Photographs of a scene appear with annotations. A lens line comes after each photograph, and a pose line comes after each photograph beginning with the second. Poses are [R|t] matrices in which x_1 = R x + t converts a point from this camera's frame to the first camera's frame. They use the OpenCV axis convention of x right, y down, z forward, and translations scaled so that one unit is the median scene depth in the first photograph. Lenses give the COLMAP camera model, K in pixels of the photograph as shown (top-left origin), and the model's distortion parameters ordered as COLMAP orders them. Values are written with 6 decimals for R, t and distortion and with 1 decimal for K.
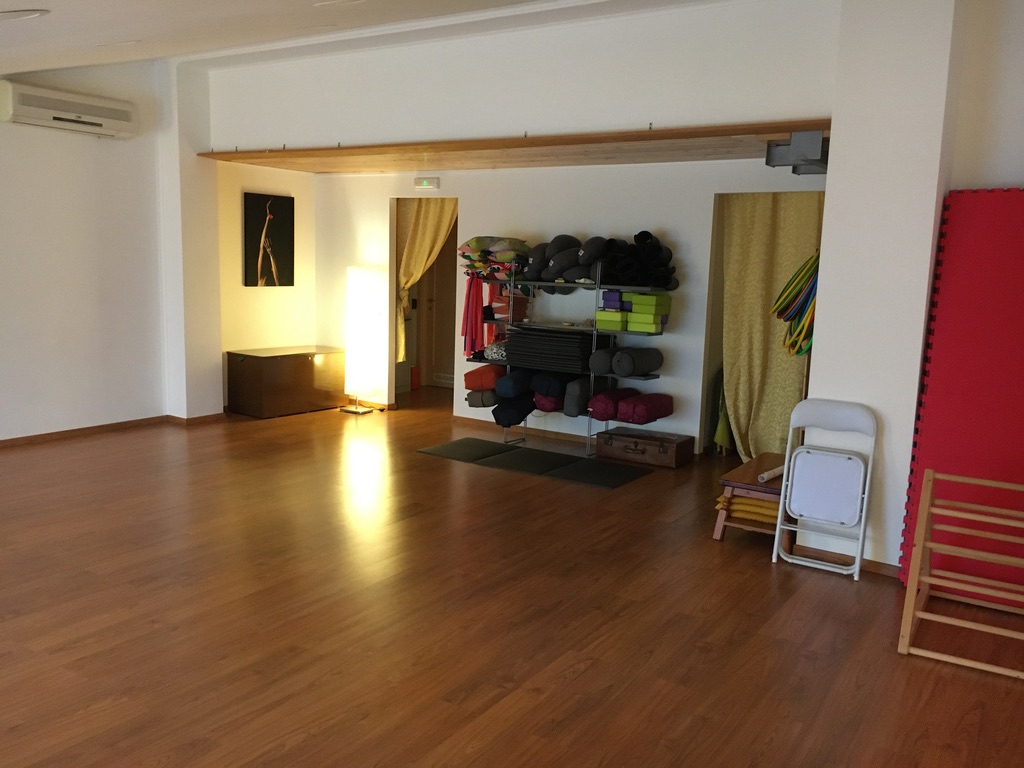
lens RADIAL K [[854.6, 0, 512.0], [0, 854.6, 384.0], [0, 0, 1]] dist [0.061678, -0.003339]
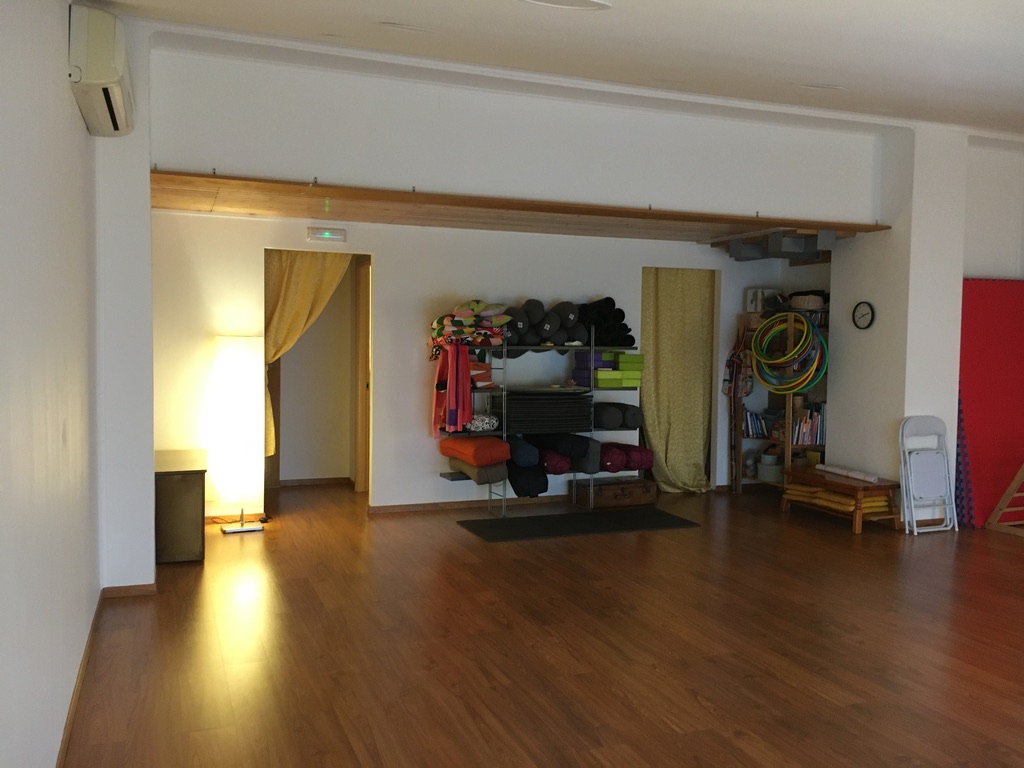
lens RADIAL K [[867.8, 0, 512.0], [0, 867.8, 384.0], [0, 0, 1]] dist [0.089054, 0.003498]
pose [[0.566771, -0.072368, 0.820691, -0.788742], [0.127448, 0.991845, -0.000555, -0.076319], [-0.813958, 0.104910, 0.571372, 0.438215]]
